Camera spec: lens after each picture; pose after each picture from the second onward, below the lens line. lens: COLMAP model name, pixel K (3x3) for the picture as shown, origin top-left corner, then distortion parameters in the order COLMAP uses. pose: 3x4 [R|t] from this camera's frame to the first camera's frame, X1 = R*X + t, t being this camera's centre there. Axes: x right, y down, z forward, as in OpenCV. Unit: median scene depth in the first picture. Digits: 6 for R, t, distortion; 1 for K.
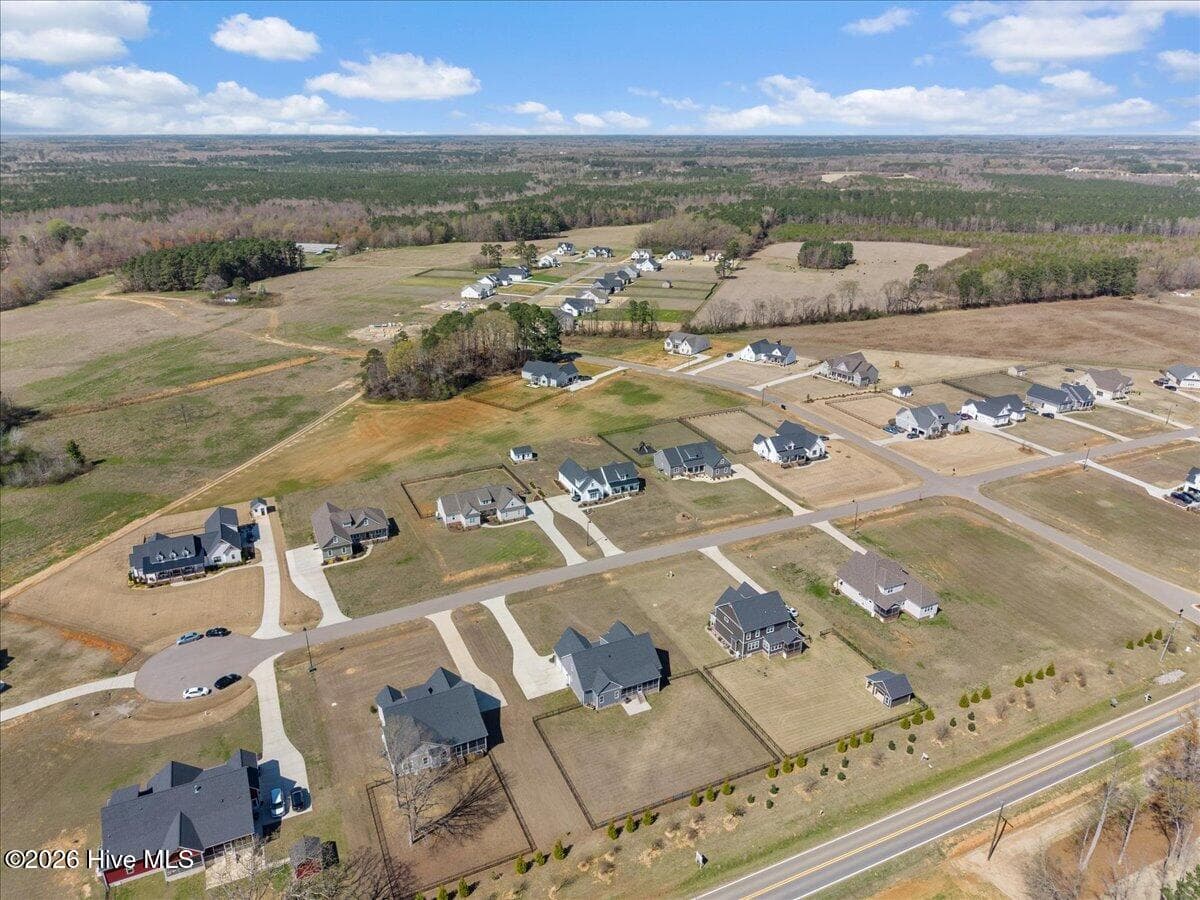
lens RADIAL K [[800.4, 0, 600.0], [0, 800.4, 450.0], [0, 0, 1]] dist [0.048302, -0.061457]
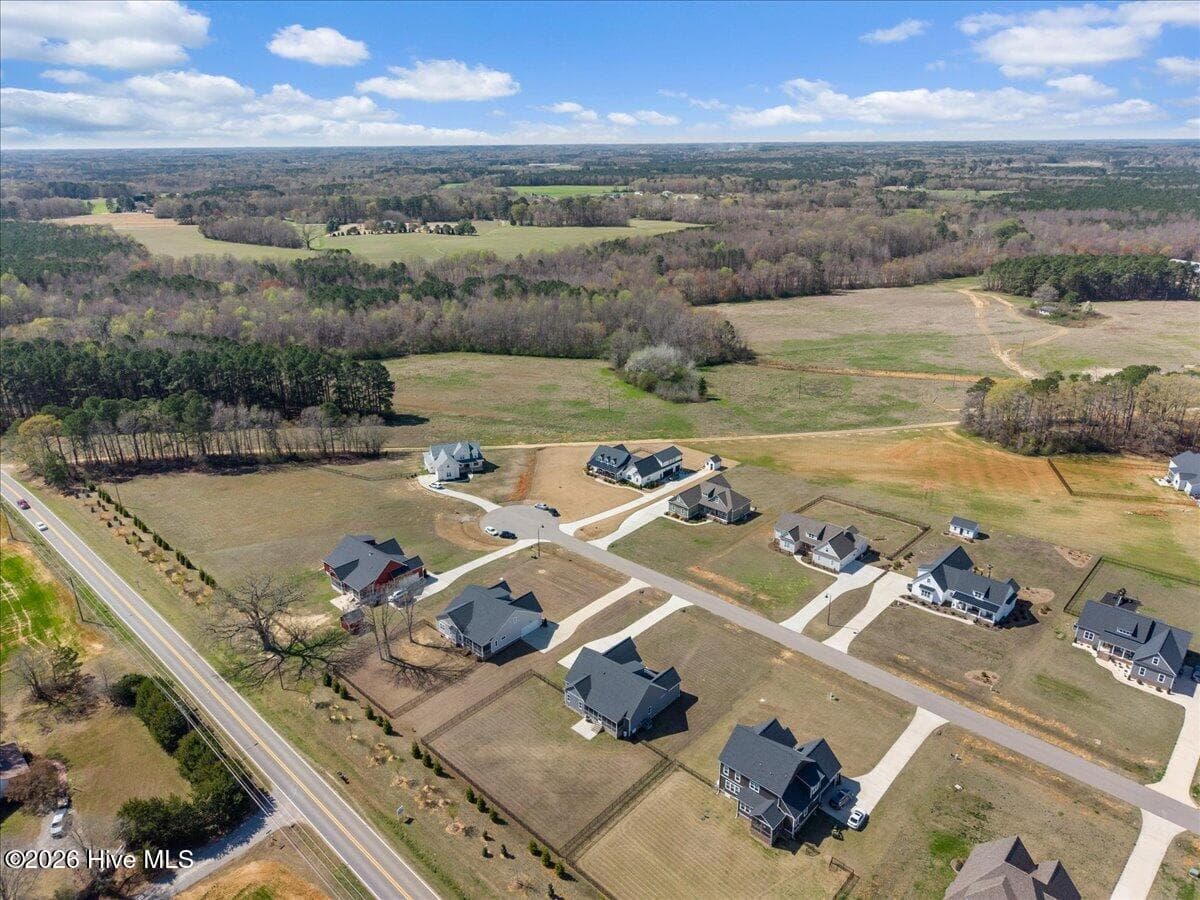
lens RADIAL K [[800.4, 0, 600.0], [0, 800.4, 450.0], [0, 0, 1]] dist [0.048302, -0.061457]
pose [[0.372901, 0.329810, -0.867277, 0.525655], [-0.334172, 0.919710, 0.206066, -0.132633], [0.865606, 0.212977, 0.453174, 0.334807]]
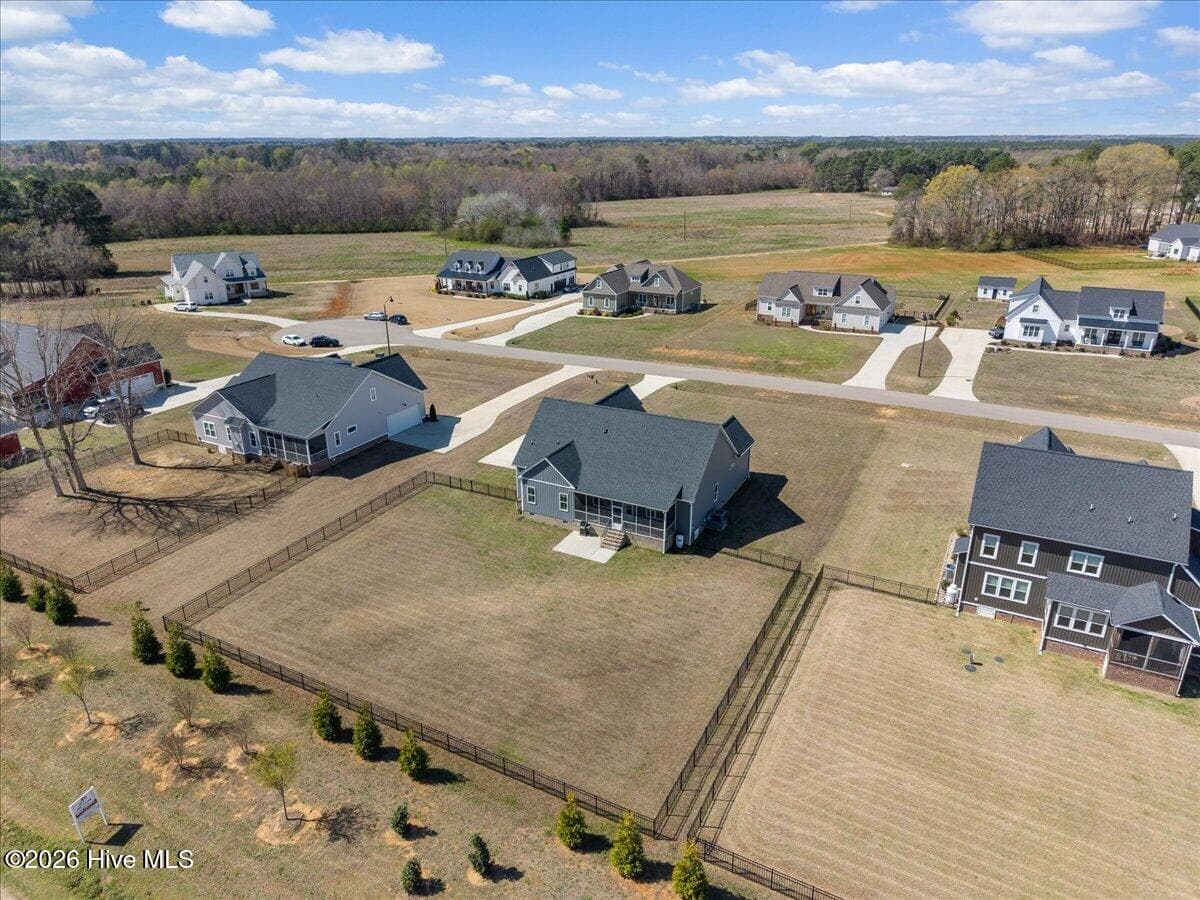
lens RADIAL K [[800.4, 0, 600.0], [0, 800.4, 450.0], [0, 0, 1]] dist [0.048302, -0.061457]
pose [[0.604019, 0.284205, -0.744573, 0.231097], [-0.288089, 0.948942, 0.128508, 0.143774], [0.743079, 0.136882, 0.655055, 0.484450]]
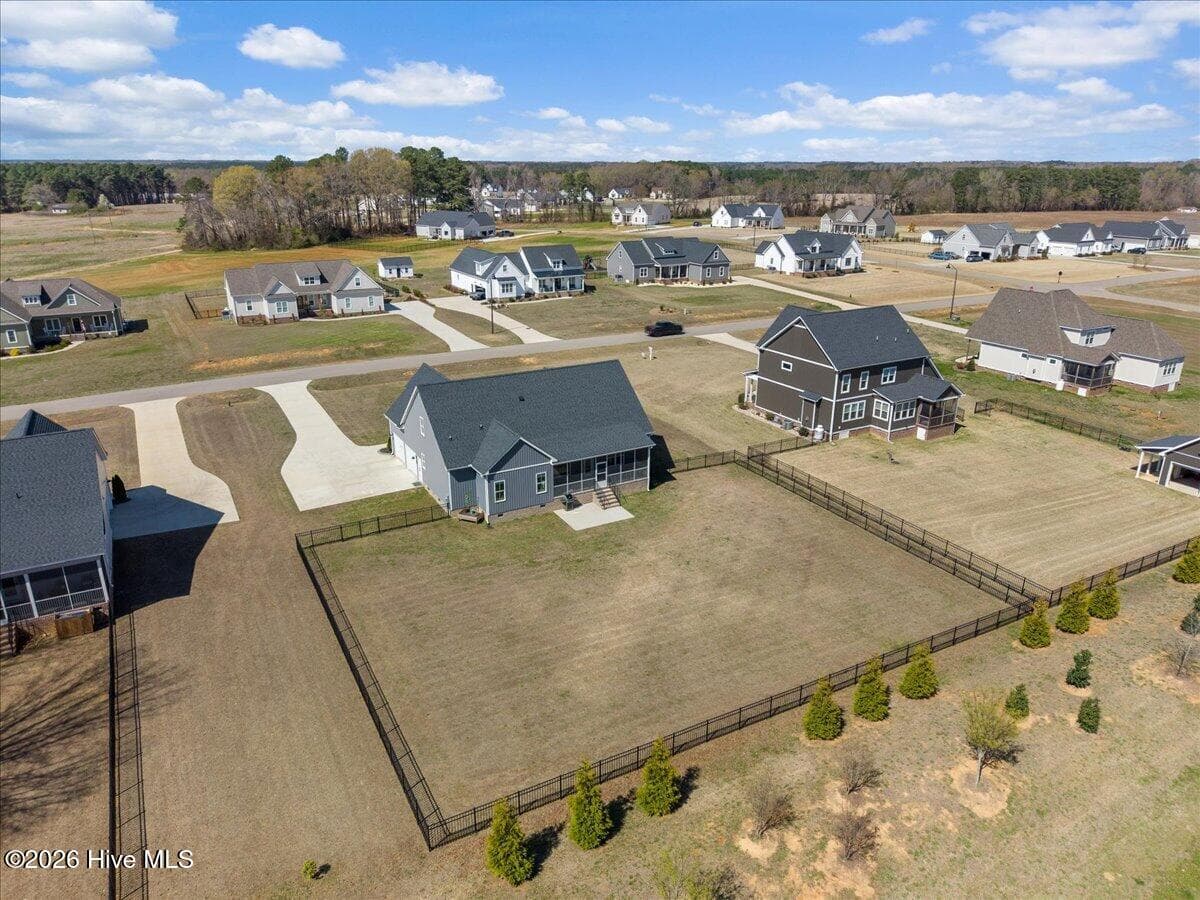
lens RADIAL K [[800.4, 0, 600.0], [0, 800.4, 450.0], [0, 0, 1]] dist [0.048302, -0.061457]
pose [[0.997118, -0.025565, 0.071432, 0.014730], [0.027859, 0.999121, -0.031312, 0.200568], [-0.070569, 0.033212, 0.996954, 0.417978]]
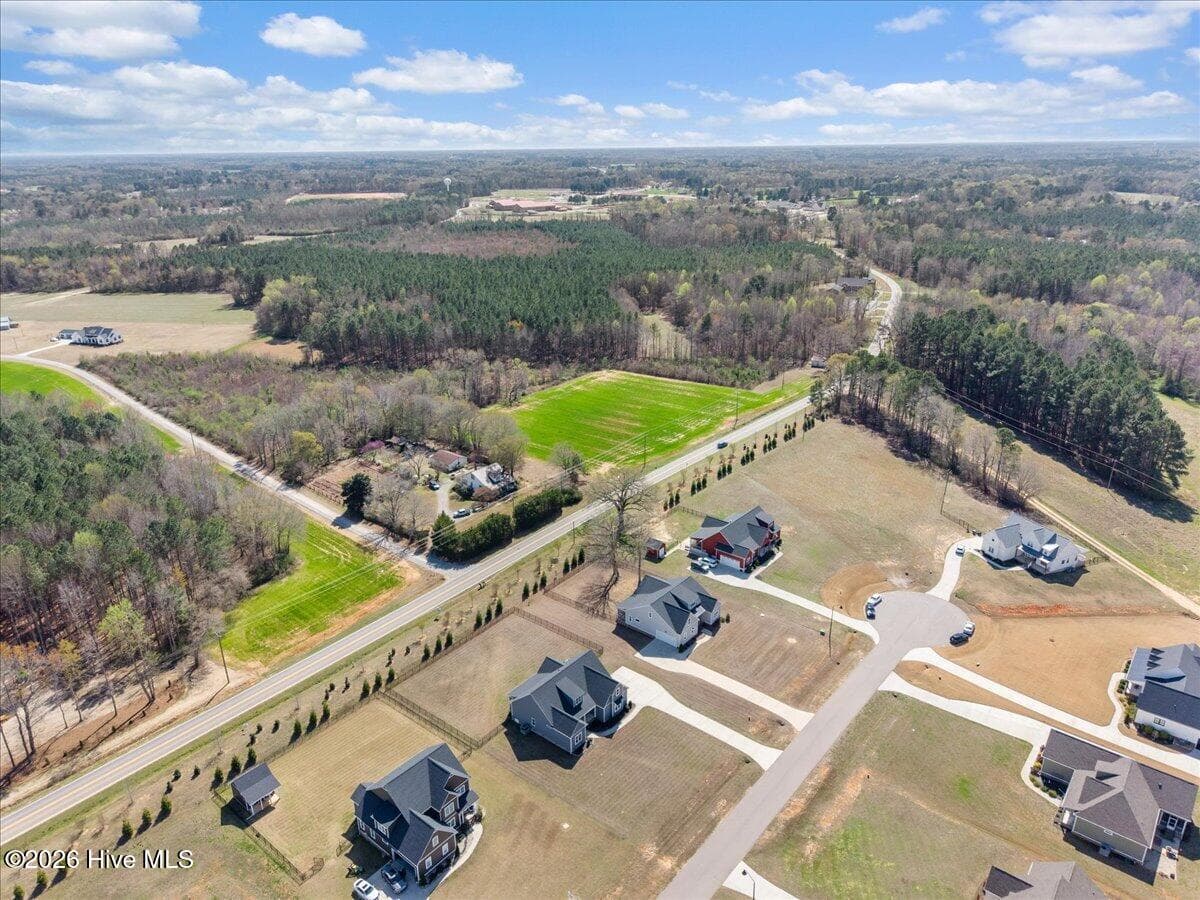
lens RADIAL K [[800.4, 0, 600.0], [0, 800.4, 450.0], [0, 0, 1]] dist [0.048302, -0.061457]
pose [[-0.904271, 0.162001, -0.395030, 0.211188], [-0.145604, 0.752747, 0.642005, -0.396678], [0.401364, 0.638065, -0.657100, 1.016466]]
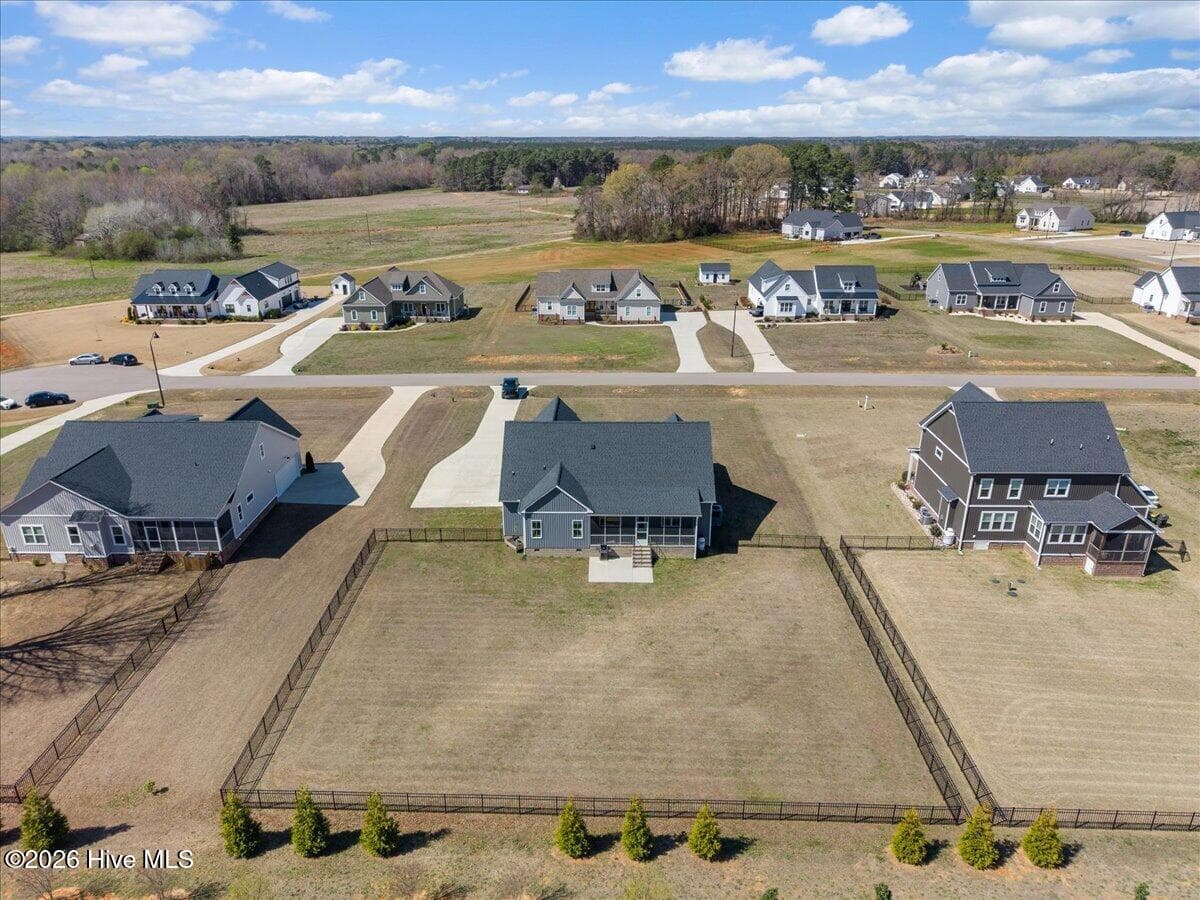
lens RADIAL K [[800.4, 0, 600.0], [0, 800.4, 450.0], [0, 0, 1]] dist [0.048302, -0.061457]
pose [[0.900089, 0.155480, -0.407021, 0.125467], [-0.157699, 0.987081, 0.028323, 0.167456], [0.406166, 0.038694, 0.912980, 0.423983]]
